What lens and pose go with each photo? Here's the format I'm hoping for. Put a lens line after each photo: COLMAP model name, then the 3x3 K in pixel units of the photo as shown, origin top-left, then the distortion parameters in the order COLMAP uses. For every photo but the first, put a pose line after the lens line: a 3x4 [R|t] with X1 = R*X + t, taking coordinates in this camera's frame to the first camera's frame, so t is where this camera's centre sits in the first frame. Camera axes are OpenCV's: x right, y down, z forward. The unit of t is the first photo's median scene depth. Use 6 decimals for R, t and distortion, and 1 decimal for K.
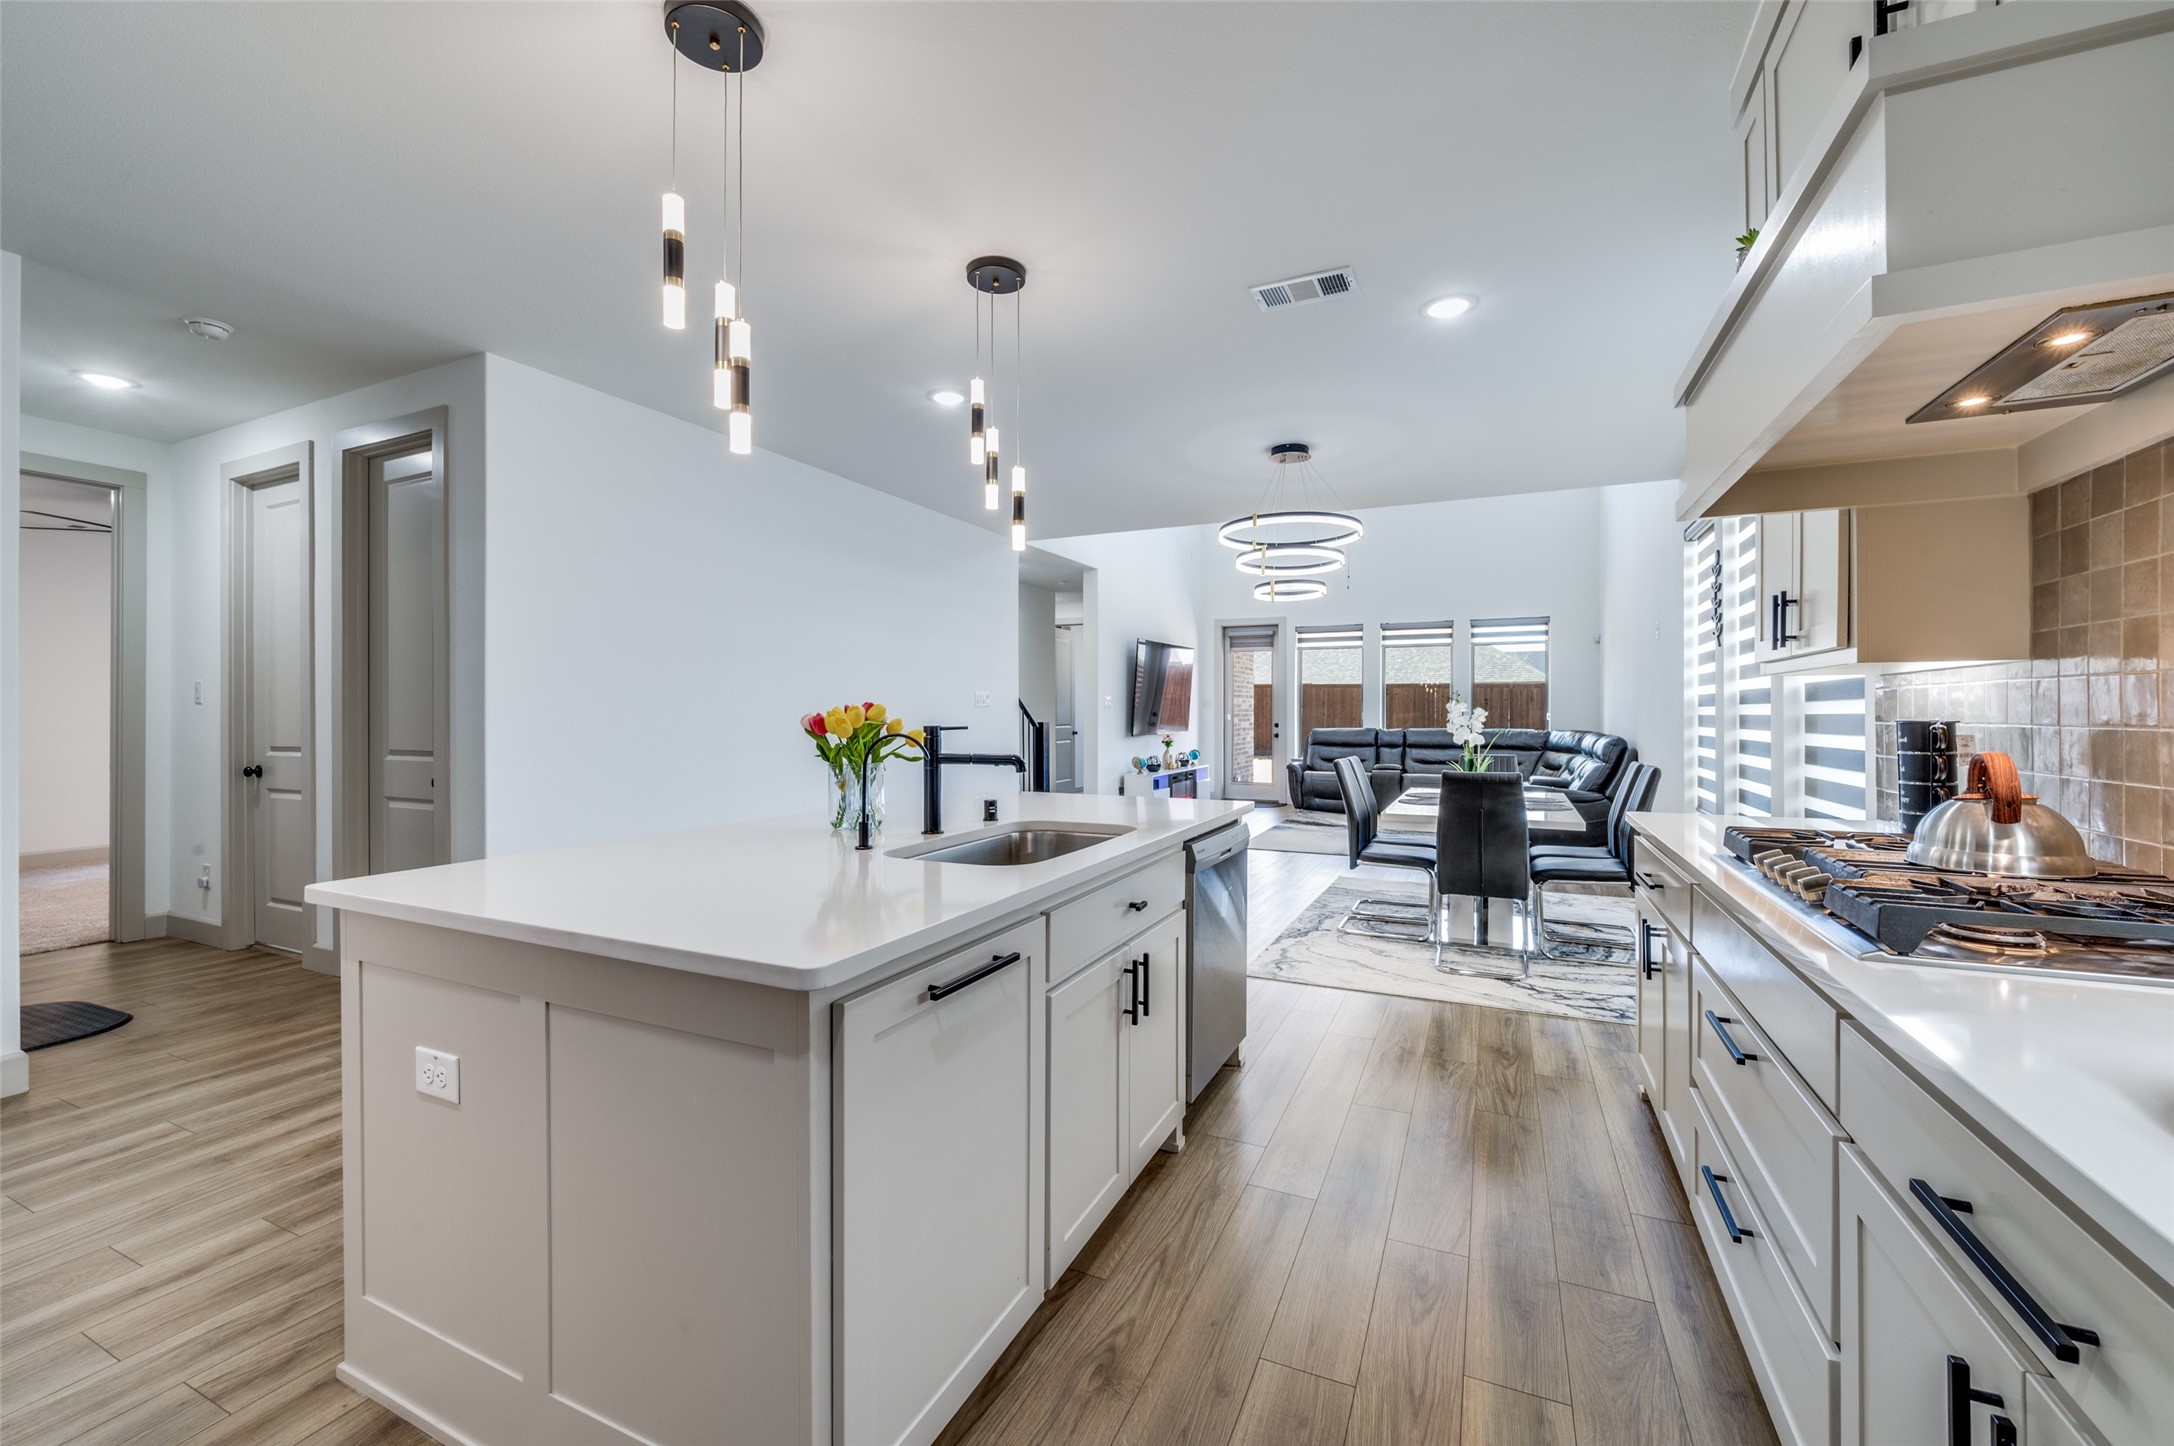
lens RADIAL K [[886.9, 0, 1072.3], [0, 886.9, 715.3], [0, 0, 1]] dist [0.000897, 0.000209]
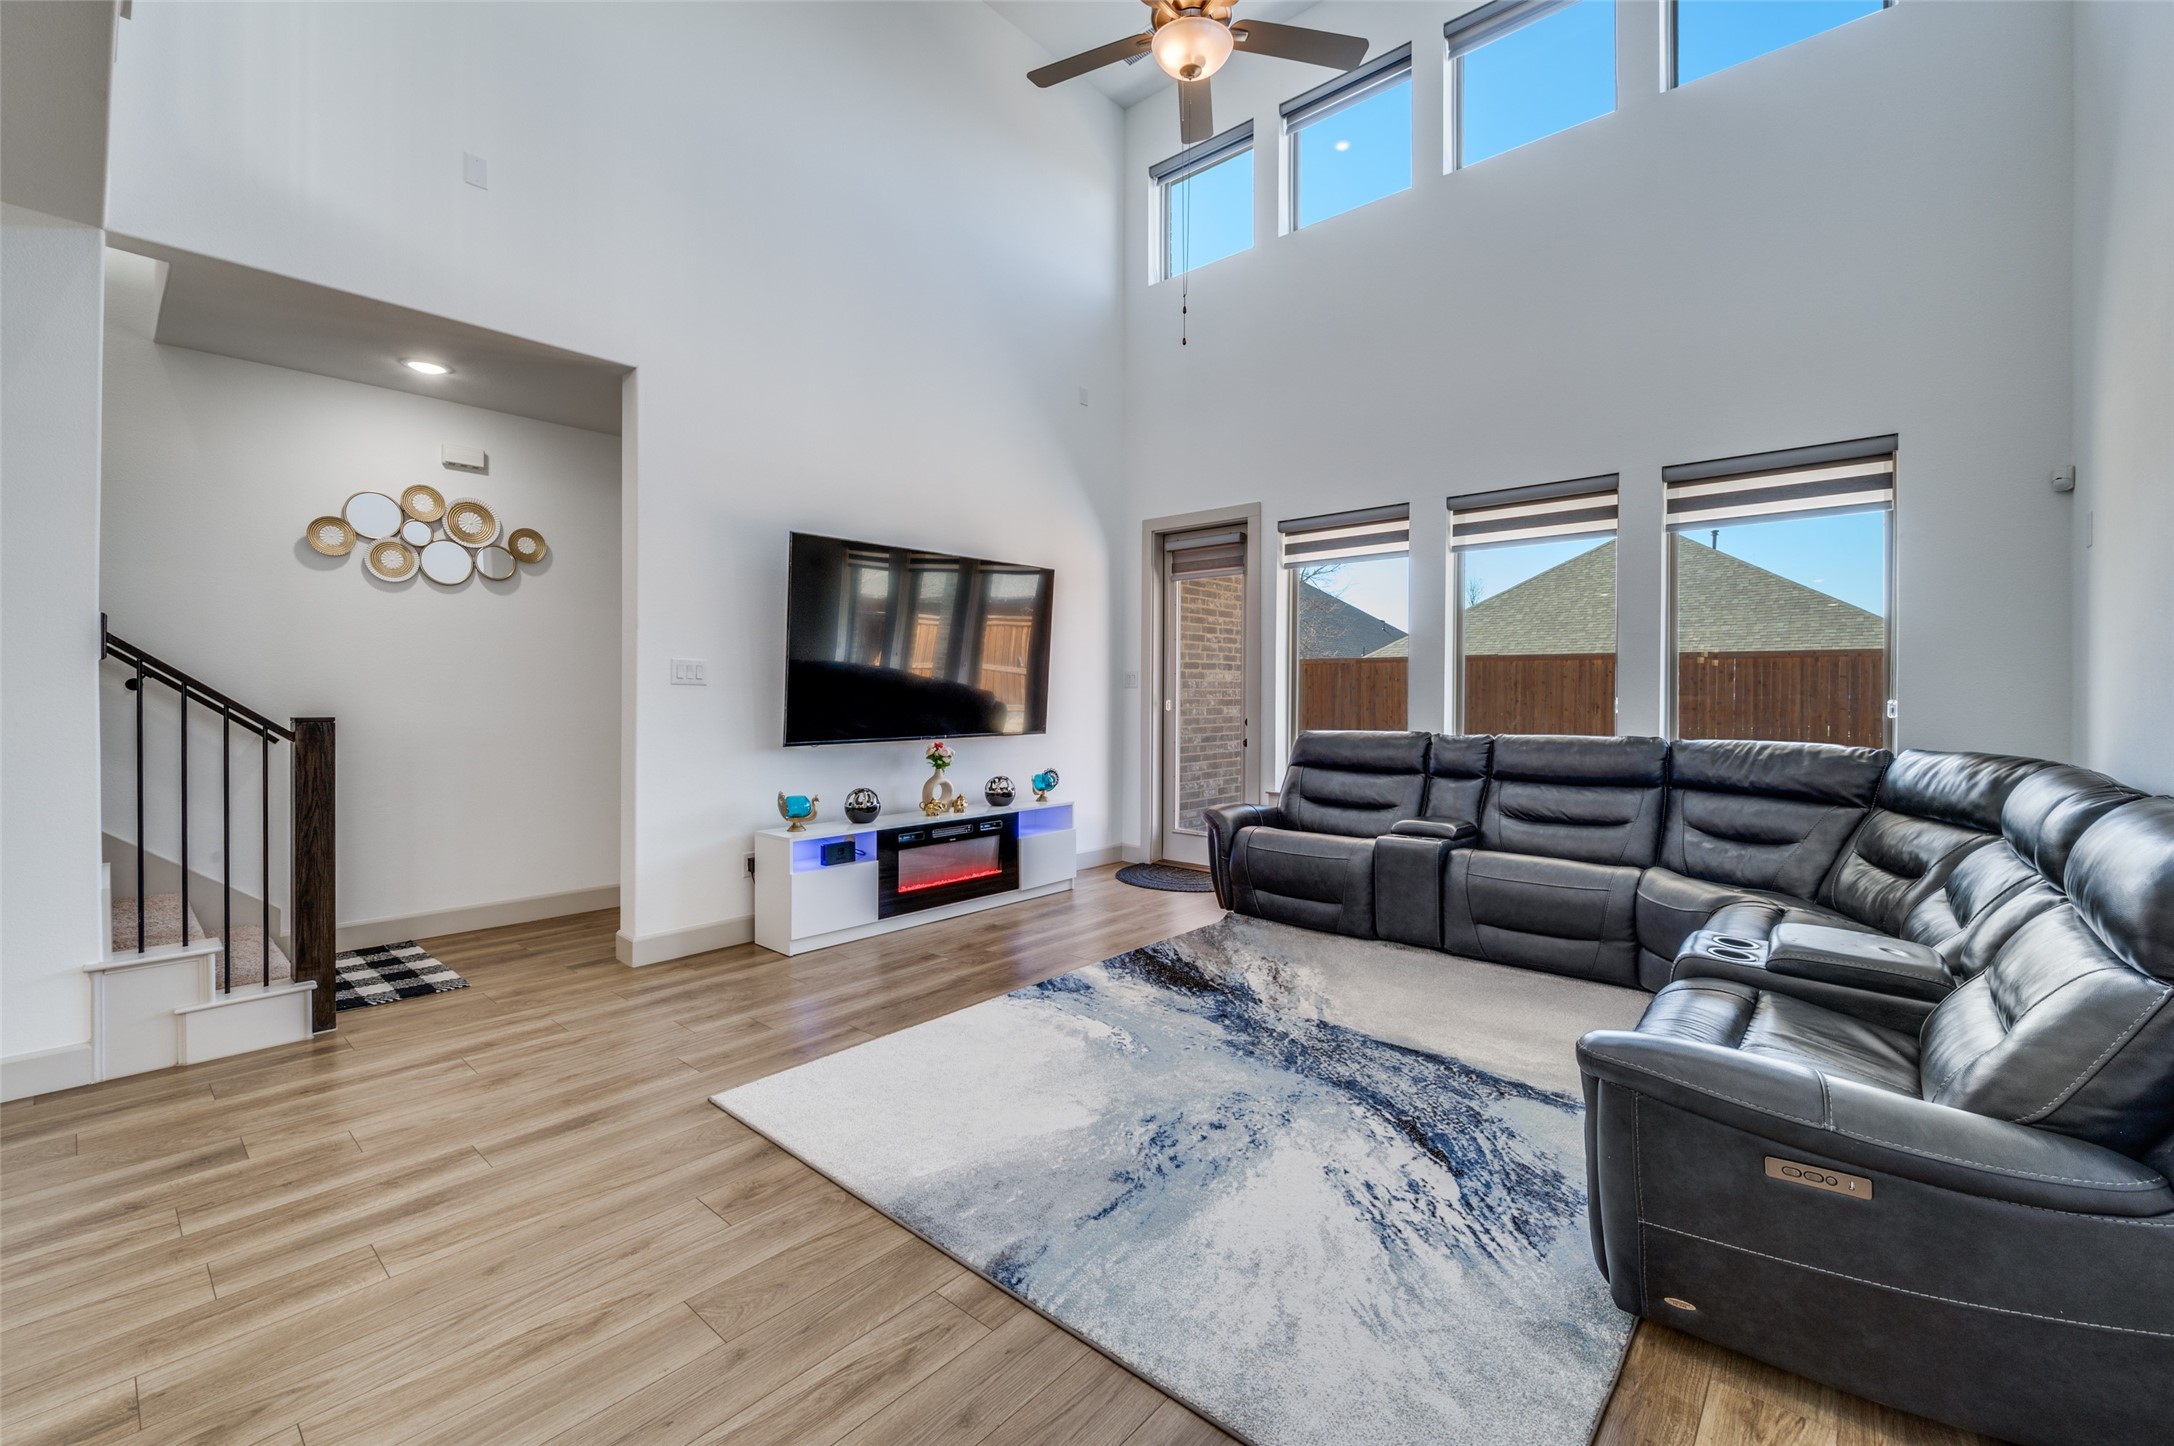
lens RADIAL K [[886.9, 0, 1093.1], [0, 886.9, 703.8], [0, 0, 1]] dist [0.000897, 0.000209]
pose [[0.960645, 0.004530, -0.277741, 0.312180], [-0.004376, 0.999990, 0.001175, 0.000519], [0.277743, 0.000087, 0.960655, 0.541917]]
